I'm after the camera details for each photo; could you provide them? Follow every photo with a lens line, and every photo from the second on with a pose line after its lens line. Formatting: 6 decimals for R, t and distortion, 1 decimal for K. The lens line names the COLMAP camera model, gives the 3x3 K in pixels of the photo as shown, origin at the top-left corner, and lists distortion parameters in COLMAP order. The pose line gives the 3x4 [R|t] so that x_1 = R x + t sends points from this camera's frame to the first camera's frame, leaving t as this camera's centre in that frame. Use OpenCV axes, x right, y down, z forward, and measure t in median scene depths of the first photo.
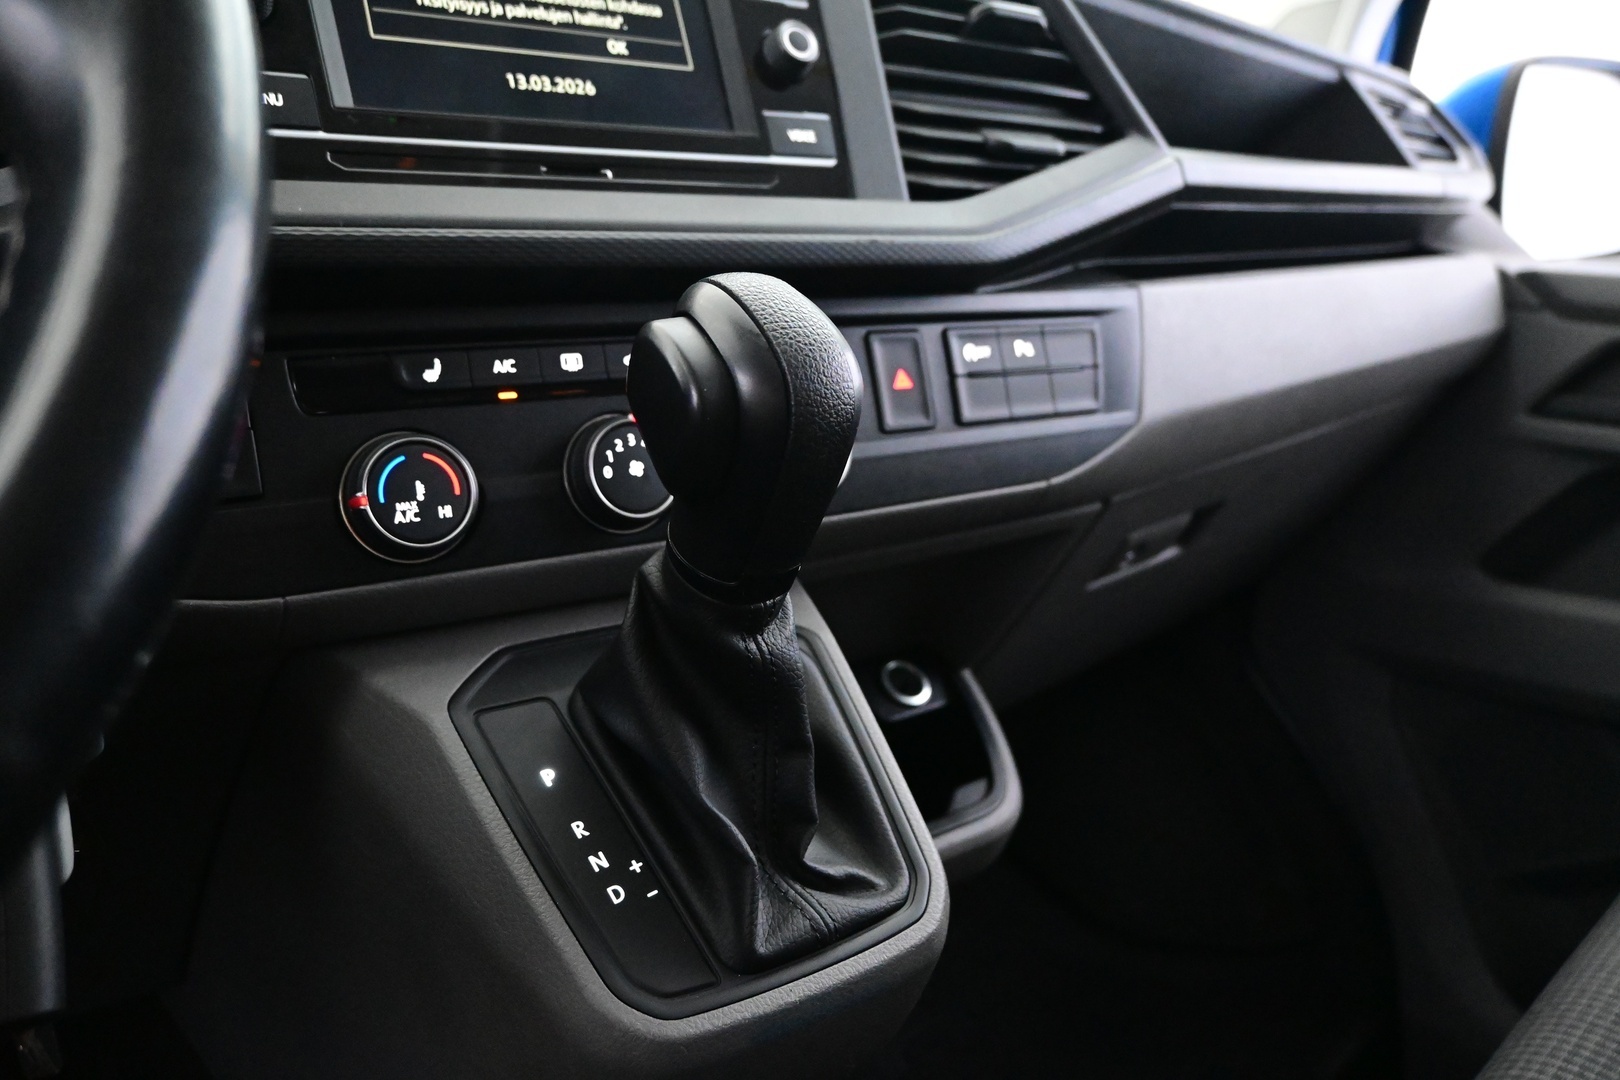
lens RADIAL K [[1222.6, 0, 812.7], [0, 1222.6, 536.9], [0, 0, 1]] dist [-0.002731, 0.000330]
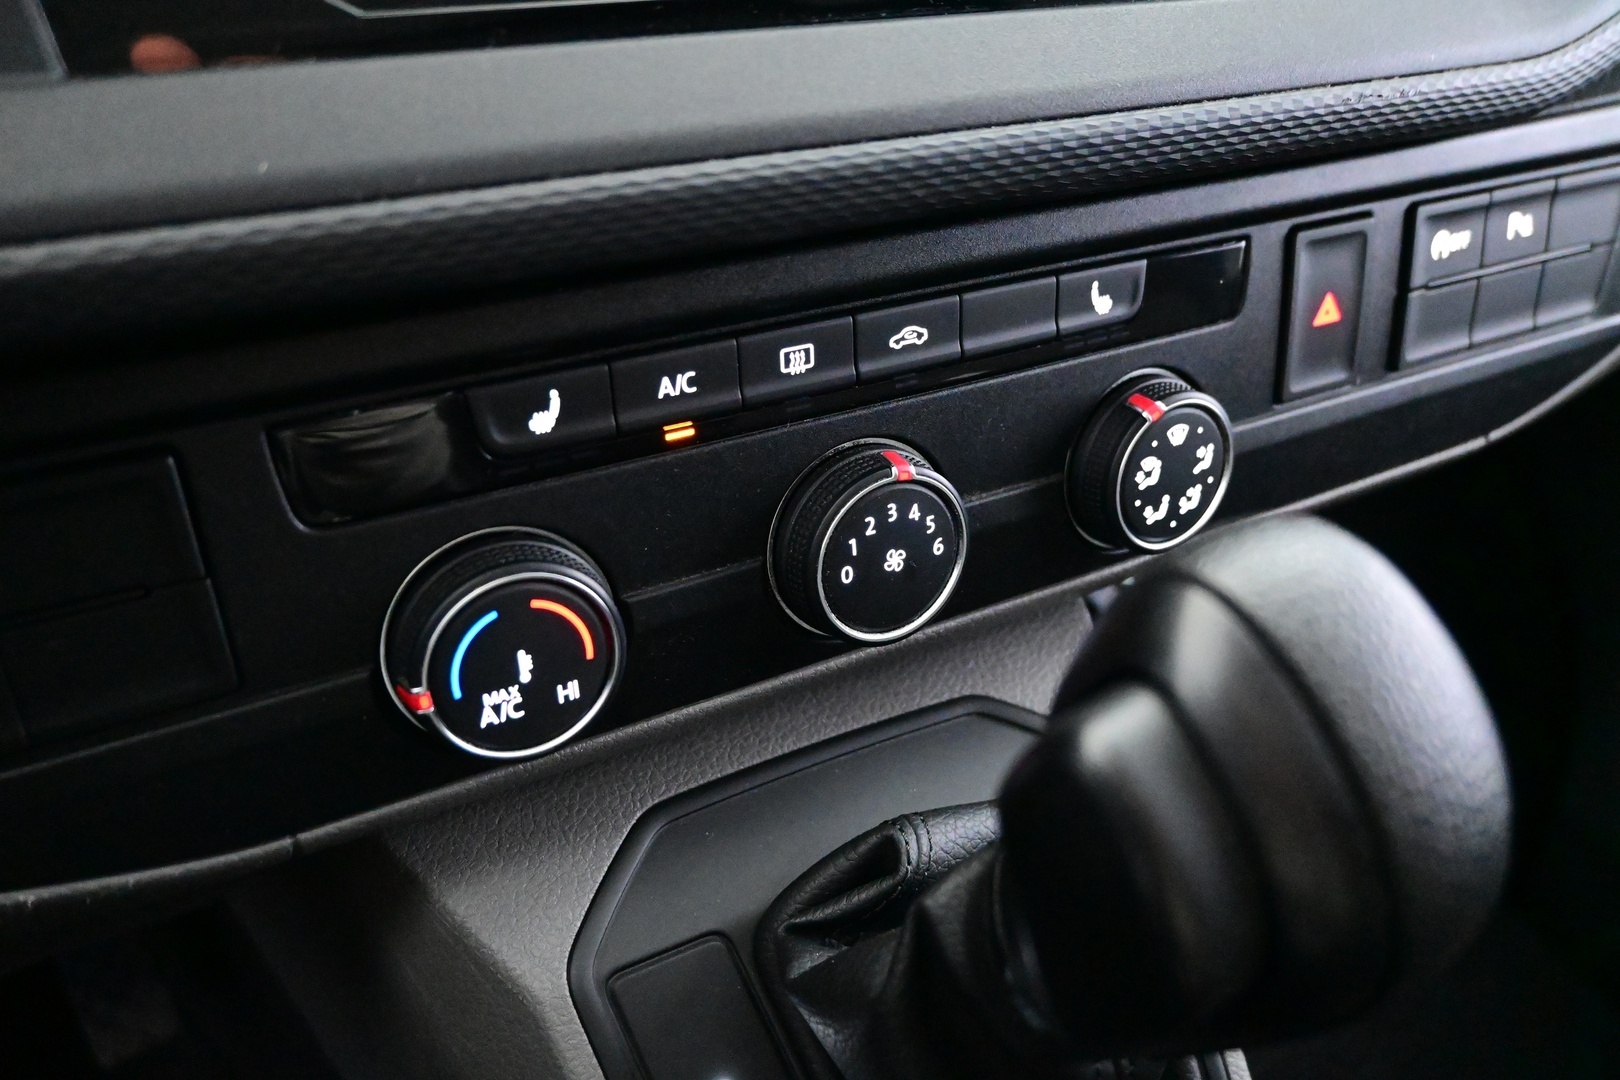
lens RADIAL K [[1263.7, 0, 817.1], [0, 1263.7, 540.8], [0, 0, 1]] dist [-0.010317, 0.002149]
pose [[0.992265, 0.122736, -0.018593, -0.182534], [-0.103267, 0.899261, 0.425047, -0.331934], [0.068888, -0.419840, 0.904980, 0.506512]]
